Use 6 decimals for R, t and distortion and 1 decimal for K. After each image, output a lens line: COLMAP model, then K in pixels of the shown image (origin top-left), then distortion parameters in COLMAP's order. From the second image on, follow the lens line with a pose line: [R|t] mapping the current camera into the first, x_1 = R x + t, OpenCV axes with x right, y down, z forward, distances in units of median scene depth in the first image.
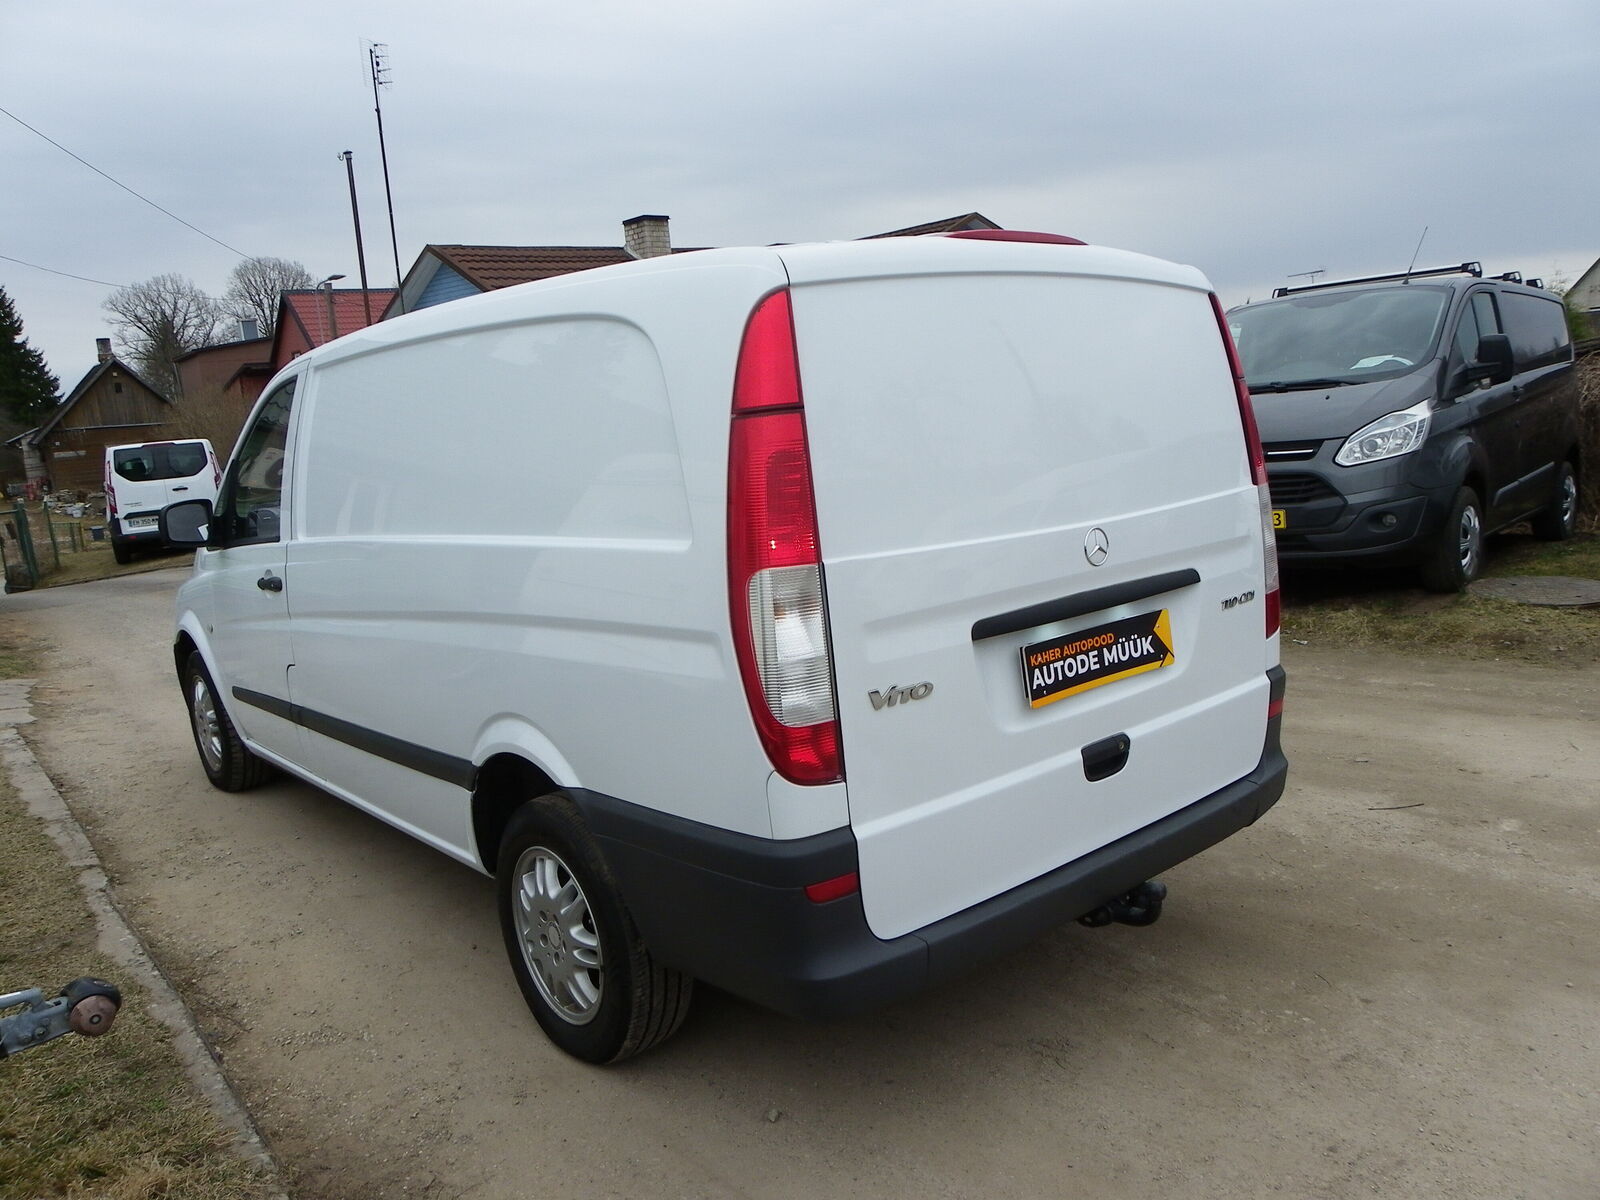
lens RADIAL K [[1180.1, 0, 801.6], [0, 1180.1, 616.1], [0, 0, 1]] dist [-0.010645, 0.007060]
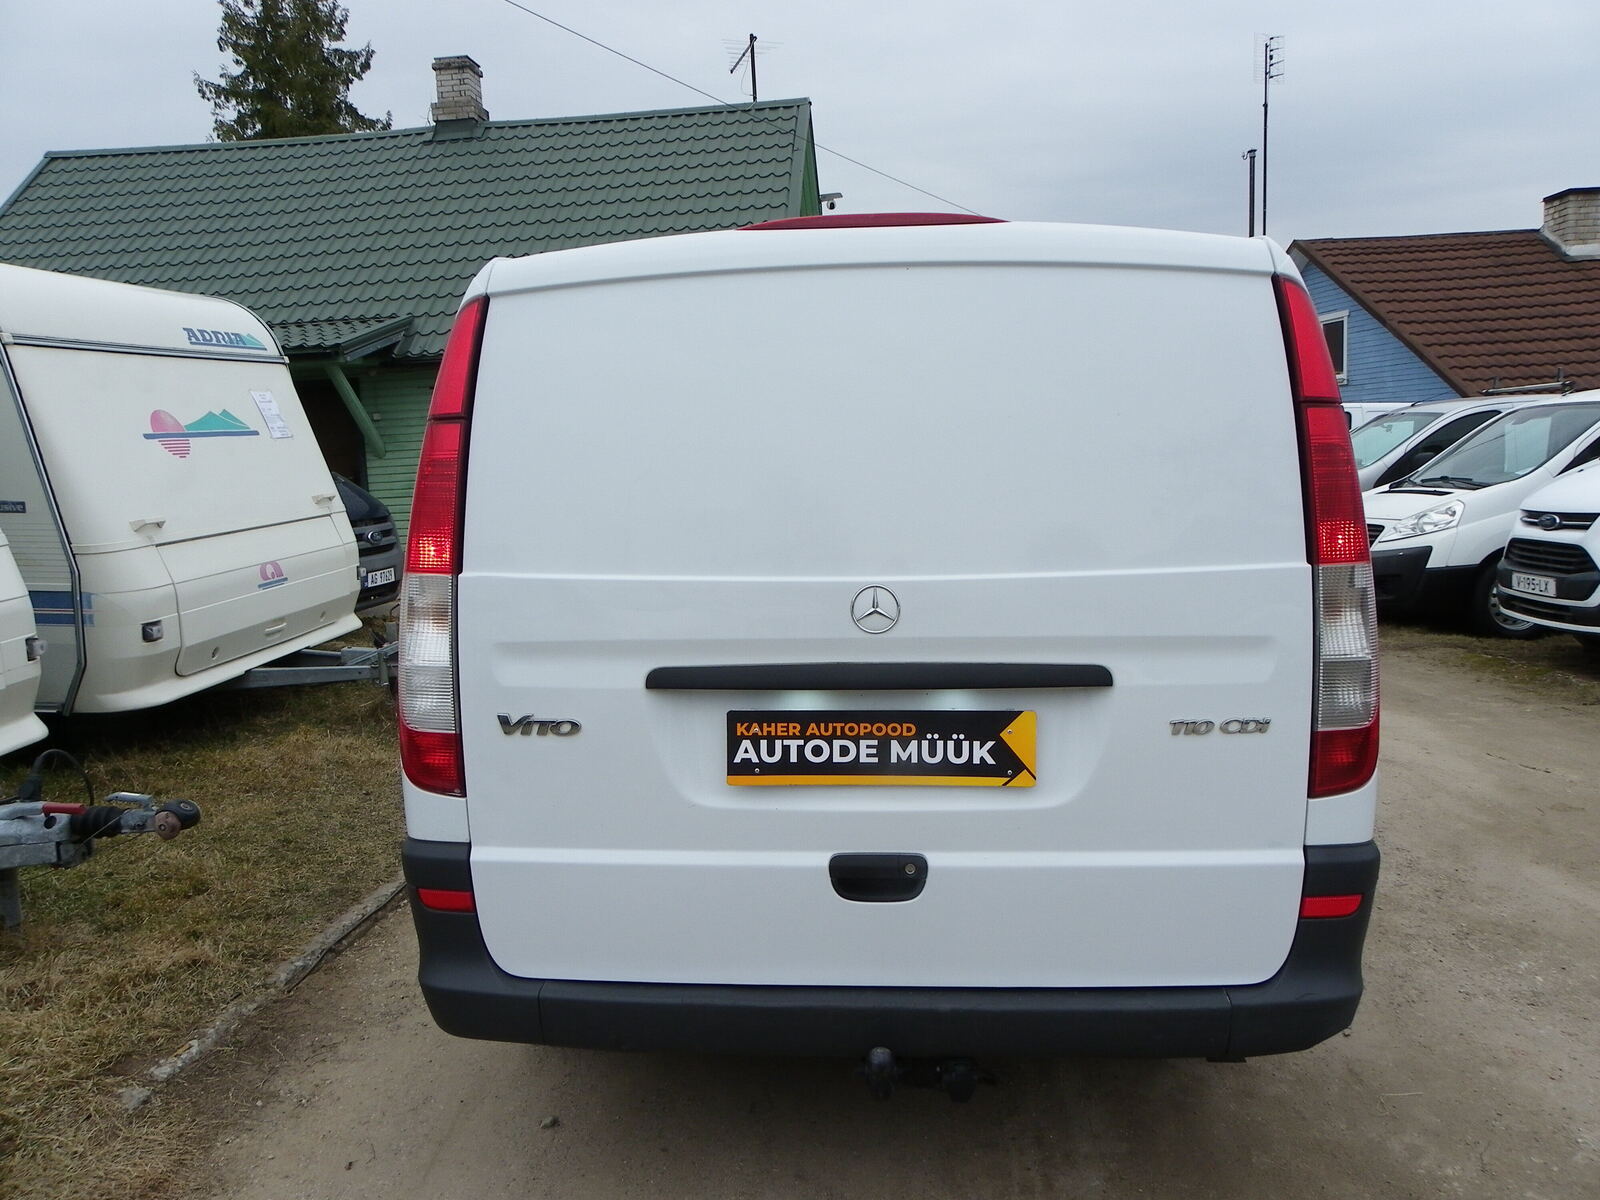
lens RADIAL K [[1180.1, 0, 801.6], [0, 1180.1, 616.1], [0, 0, 1]] dist [-0.010645, 0.007060]
pose [[0.725966, 0.151291, -0.670884, 0.725375], [-0.150826, 0.986779, 0.059320, -0.091377], [0.670988, 0.058123, 0.739186, 0.373824]]
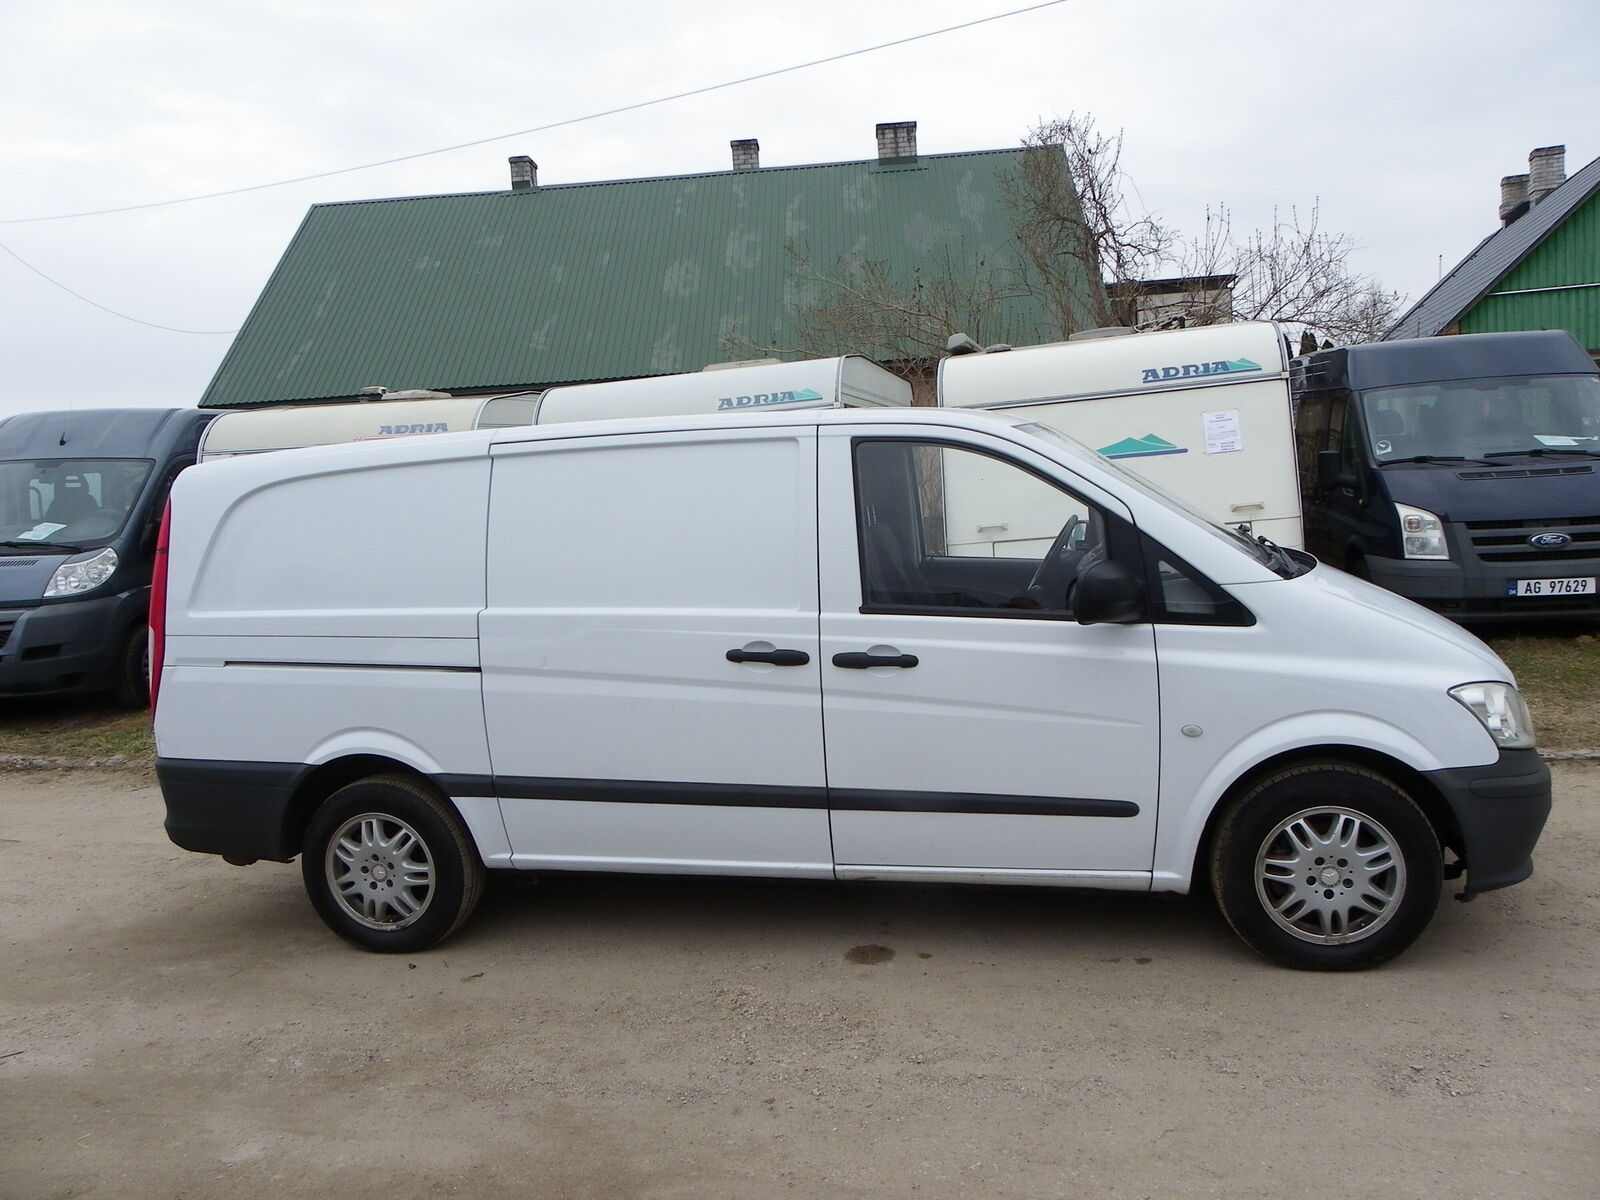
lens RADIAL K [[1183.3, 0, 800.0], [0, 1183.3, 600.0], [0, 0, 1]] dist [-0.008397, -0.000912]
pose [[-0.764839, 0.191640, -0.615058, 0.789934], [0.009734, 0.958058, 0.286408, -0.639549], [0.644148, 0.213069, -0.734625, 2.997788]]
